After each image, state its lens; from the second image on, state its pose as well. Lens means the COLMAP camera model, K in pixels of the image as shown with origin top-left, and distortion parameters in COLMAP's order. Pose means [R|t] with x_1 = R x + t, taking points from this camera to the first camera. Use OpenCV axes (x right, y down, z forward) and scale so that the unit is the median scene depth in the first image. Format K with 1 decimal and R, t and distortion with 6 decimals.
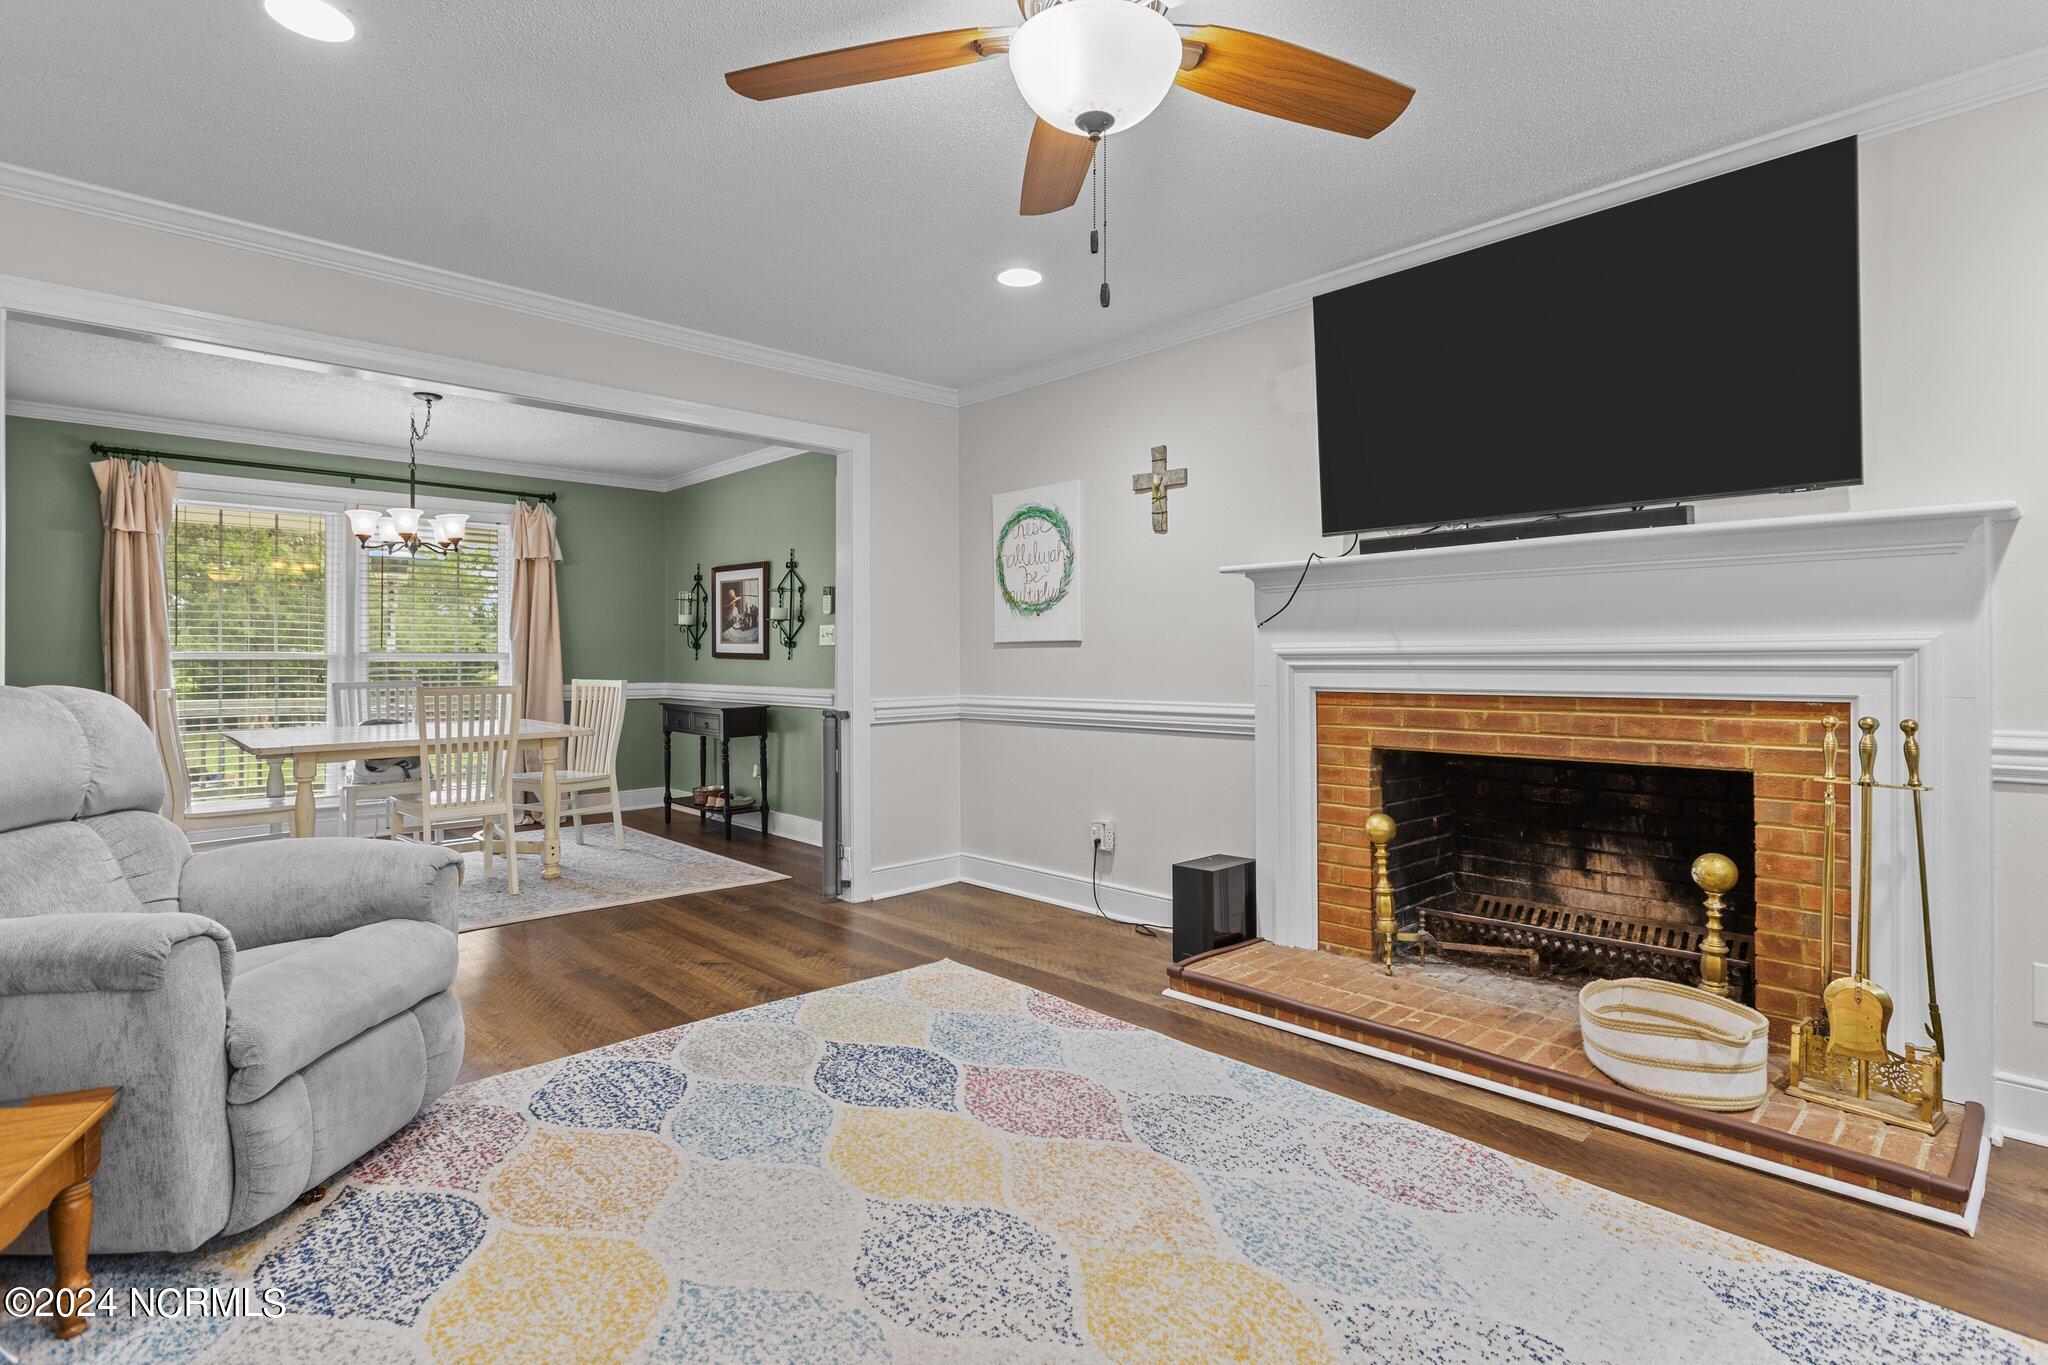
lens RADIAL K [[1004.1, 0, 1044.8], [0, 1004.1, 648.1], [0, 0, 1]] dist [-0.005249, 0.002376]
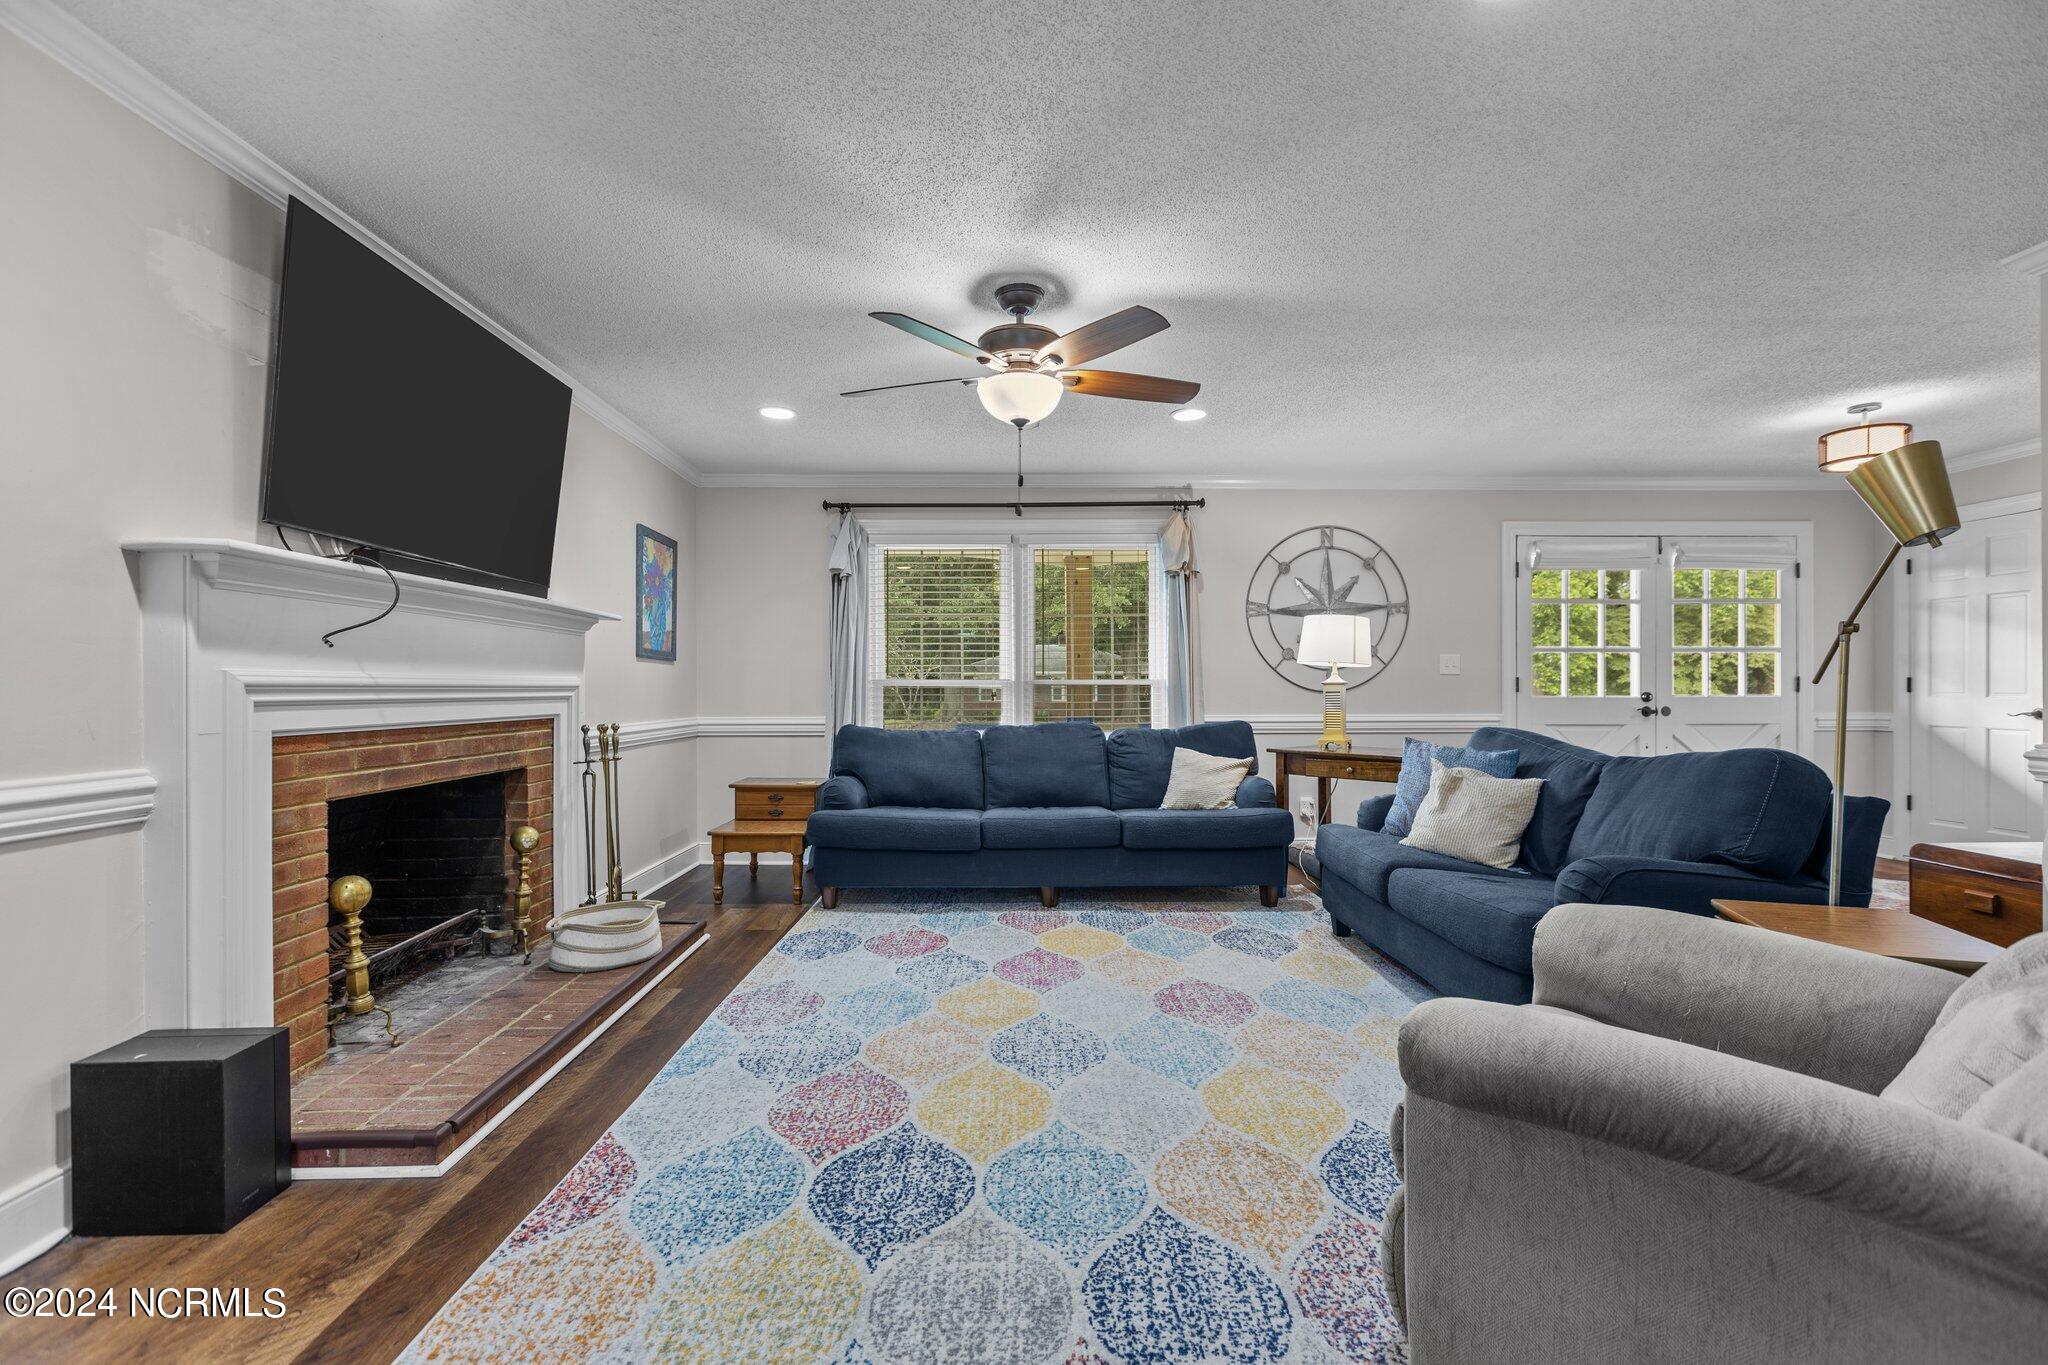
lens RADIAL K [[915.8, 0, 1014.6], [0, 915.8, 683.4], [0, 0, 1]] dist [0.001906, -0.000149]
pose [[-0.731574, 0.008330, 0.681711, -0.565883], [-0.004977, 0.999833, -0.017558, 0.013534], [-0.681744, -0.016238, -0.731411, 1.118702]]
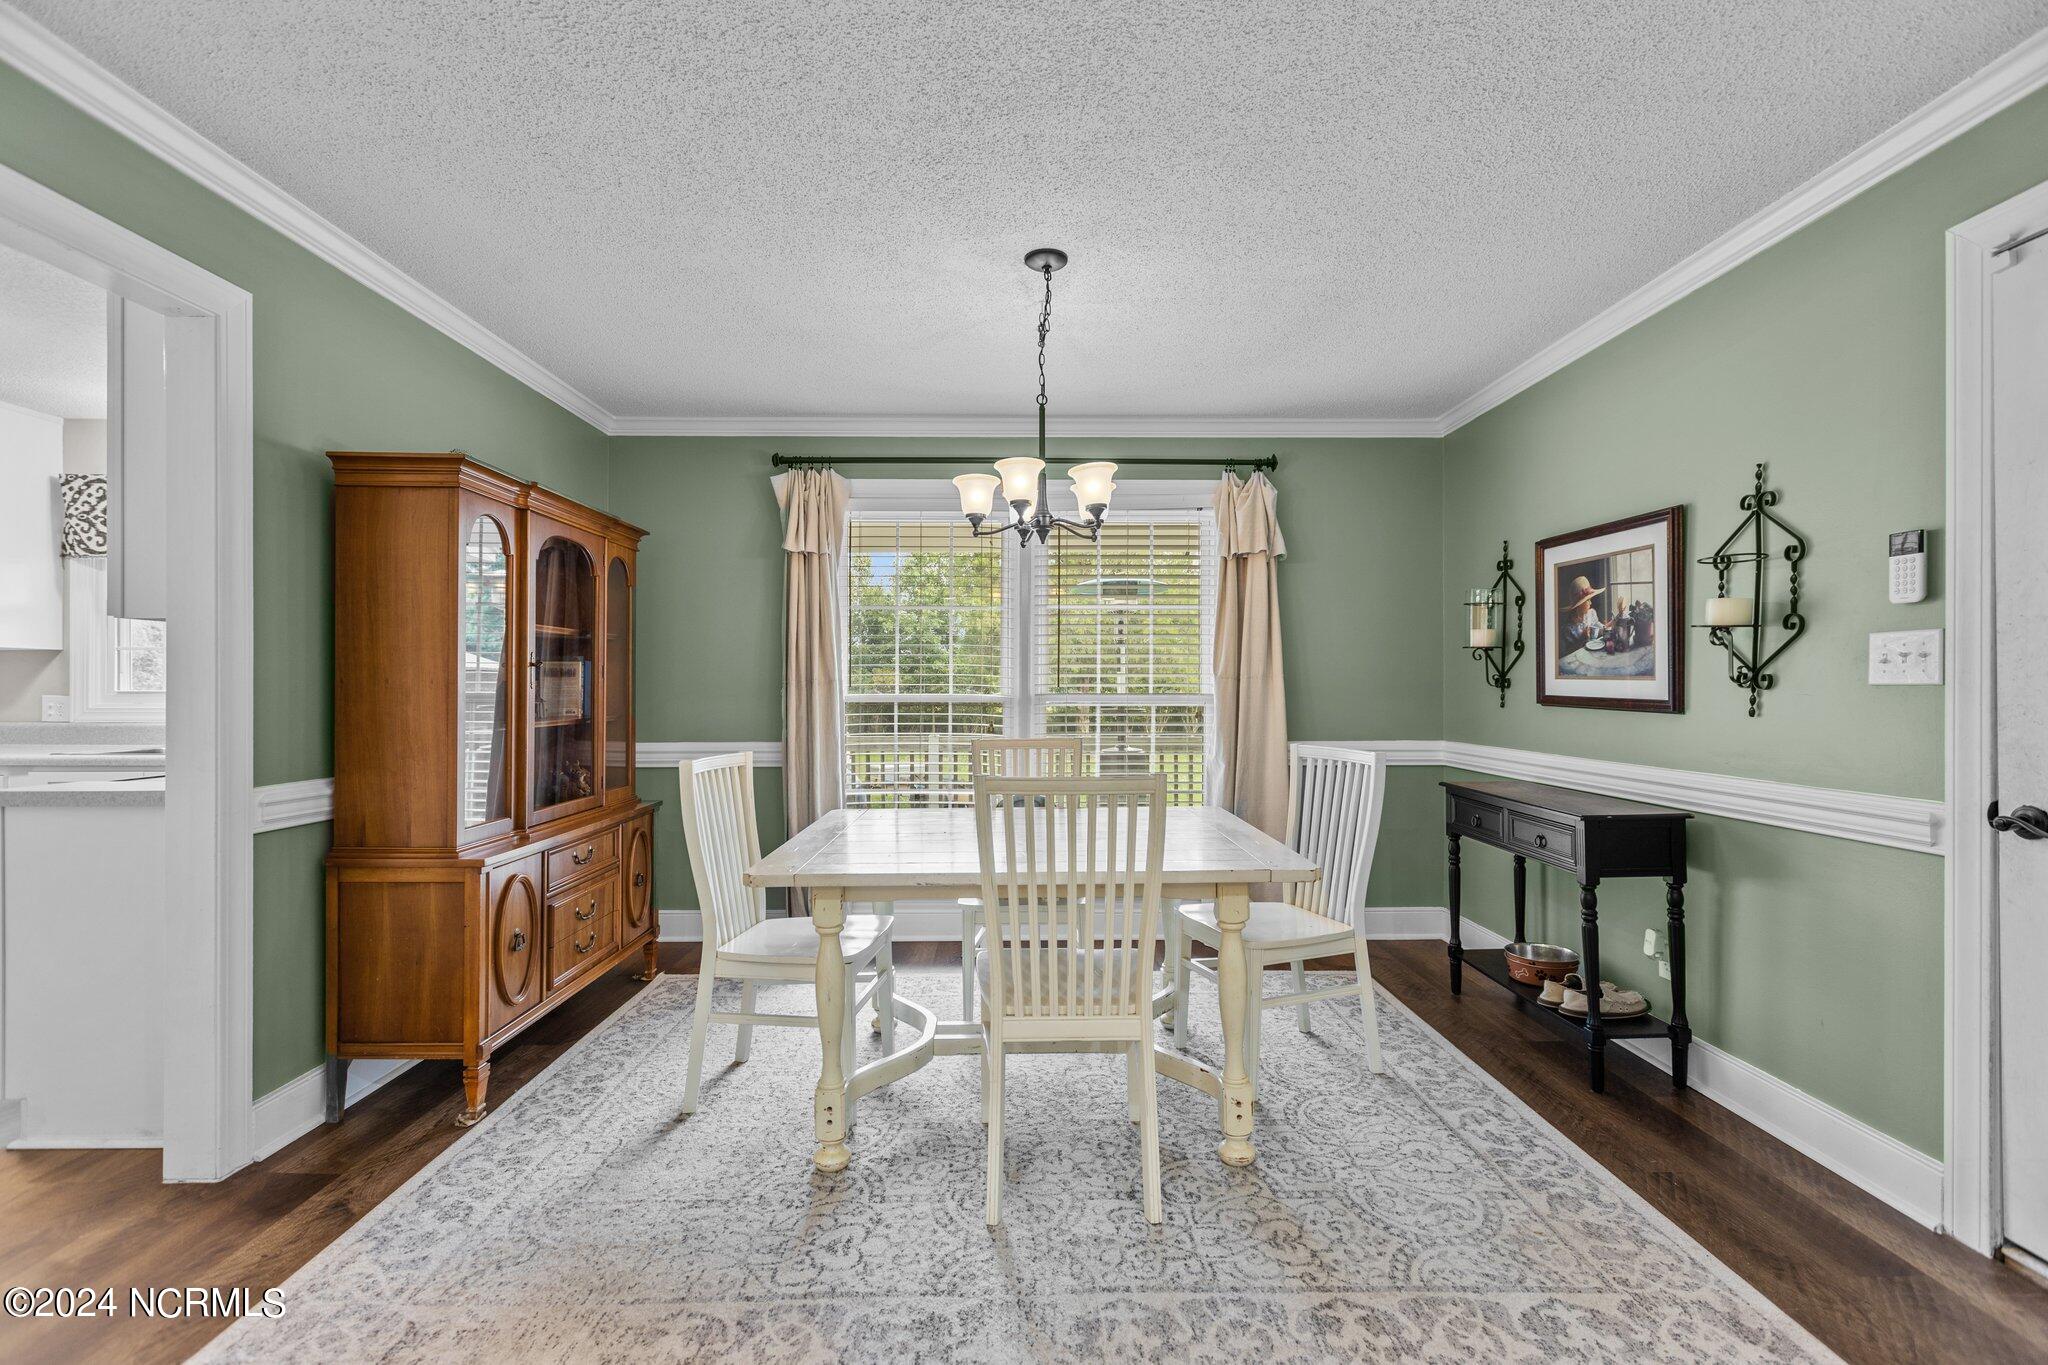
lens RADIAL K [[915.8, 0, 1021.2], [0, 915.8, 684.8], [0, 0, 1]] dist [0.001906, -0.000149]
pose [[0.721305, -0.000579, -0.692618, -0.364377], [0.005850, 0.999969, 0.005257, -0.010859], [0.692593, -0.007843, 0.721286, 0.855866]]
